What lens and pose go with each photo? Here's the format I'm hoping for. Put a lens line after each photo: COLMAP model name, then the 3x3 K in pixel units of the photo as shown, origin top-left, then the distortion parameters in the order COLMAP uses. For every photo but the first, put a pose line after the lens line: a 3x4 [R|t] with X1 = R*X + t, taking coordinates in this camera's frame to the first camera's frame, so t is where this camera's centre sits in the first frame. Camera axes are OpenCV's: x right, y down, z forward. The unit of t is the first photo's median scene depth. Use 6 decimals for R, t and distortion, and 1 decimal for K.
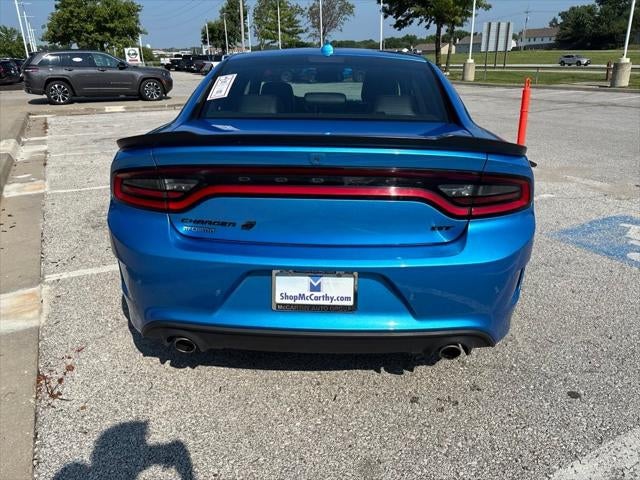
lens RADIAL K [[483.2, 0, 319.4], [0, 483.2, 233.8], [0, 0, 1]] dist [0.061420, -0.081264]
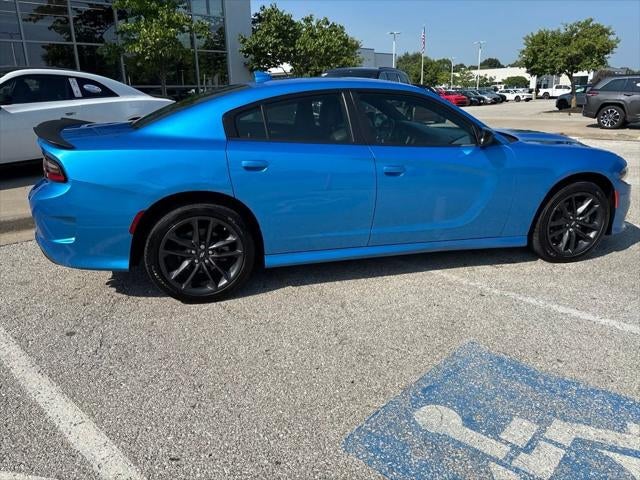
lens RADIAL K [[483.2, 0, 319.4], [0, 483.2, 233.8], [0, 0, 1]] dist [0.061420, -0.081264]
pose [[0.315566, 0.272088, -0.909058, 0.159276], [-0.312503, 0.934365, 0.171182, -0.031423], [0.895969, 0.230064, 0.379882, 0.087843]]
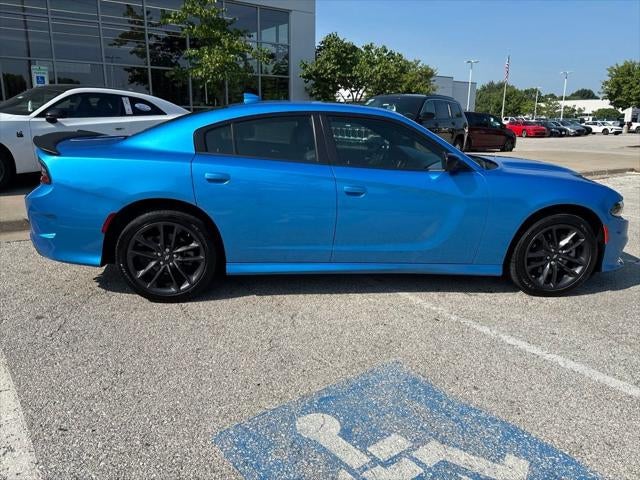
lens RADIAL K [[485.9, 0, 321.2], [0, 485.9, 231.2], [0, 0, 1]] dist [0.041601, -0.050876]
pose [[0.161594, 0.238031, -0.957721, 0.173399], [-0.352288, 0.920447, 0.169326, -0.040658], [0.921835, 0.310031, 0.232594, 0.115591]]
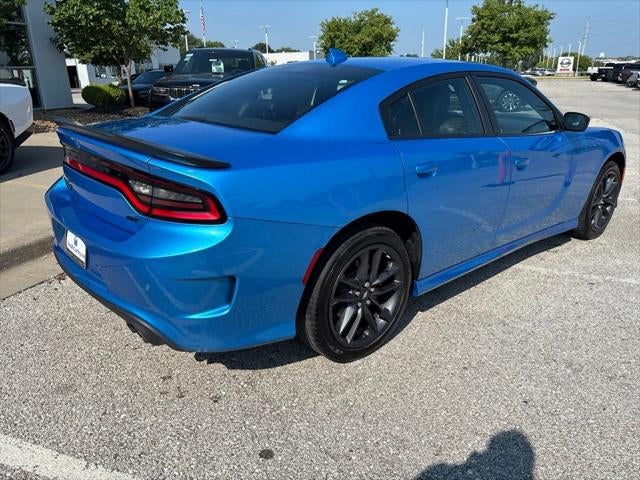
lens RADIAL K [[484.9, 0, 321.2], [0, 484.9, 239.3], [0, 0, 1]] dist [0.073512, -0.103426]
pose [[0.690434, 0.236638, -0.683595, 0.092410], [-0.242724, 0.965982, 0.089239, -0.011976], [0.681458, 0.104312, 0.724385, 0.033539]]
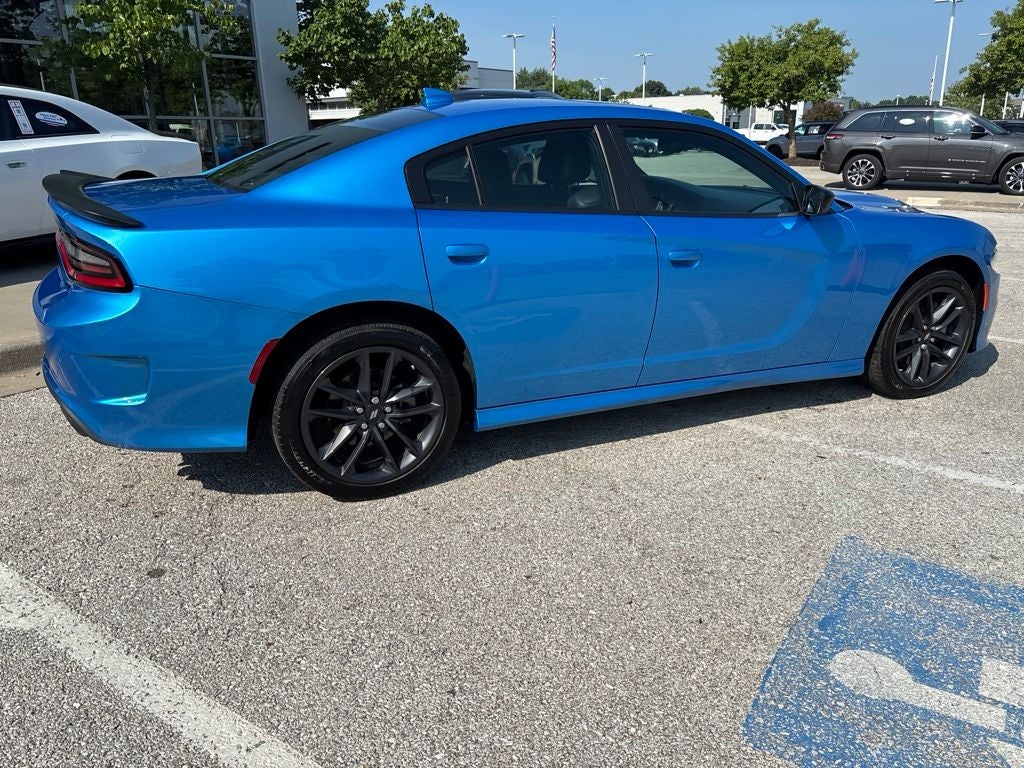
lens RADIAL K [[770.8, 0, 508.9], [0, 770.8, 388.3], [0, 0, 1]] dist [0.070653, -0.085065]
pose [[0.456997, 0.286713, -0.841992, 0.139935], [-0.299626, 0.940920, 0.157776, -0.022602], [0.837483, 0.180179, 0.515904, 0.066894]]
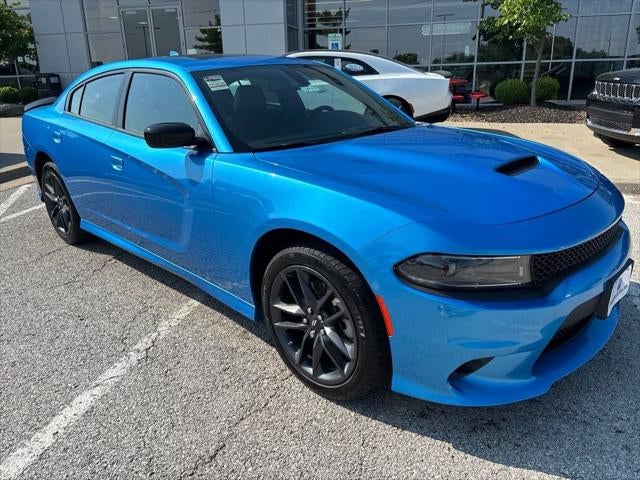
lens RADIAL K [[493.7, 0, 324.2], [0, 493.7, 236.7], [0, 0, 1]] dist [0.013573, -0.001942]
pose [[-0.670488, 0.249033, -0.698877, 0.093838], [-0.227458, 0.827624, 0.513128, -0.089045], [0.706193, 0.503011, -0.498268, 0.257454]]
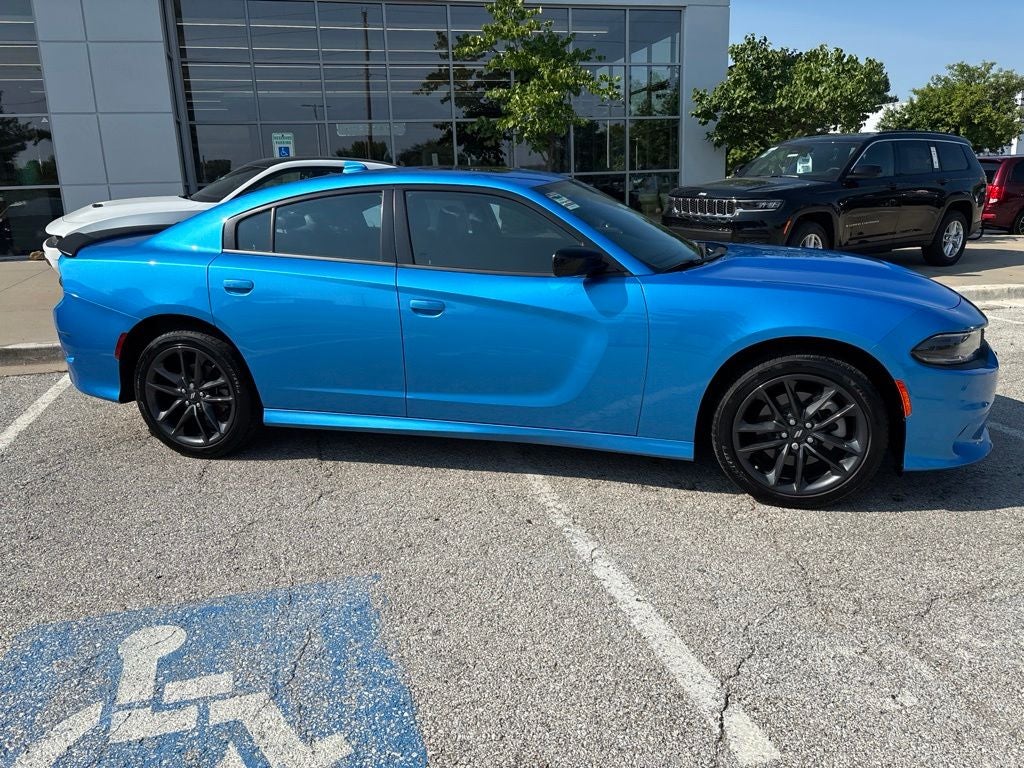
lens RADIAL K [[777.7, 0, 513.7], [0, 777.7, 376.8], [0, 0, 1]] dist [0.044926, -0.056247]
pose [[-0.219125, 0.246756, -0.943979, 0.172652], [-0.300897, 0.903246, 0.305955, -0.067843], [0.928141, 0.351082, -0.123676, 0.189997]]
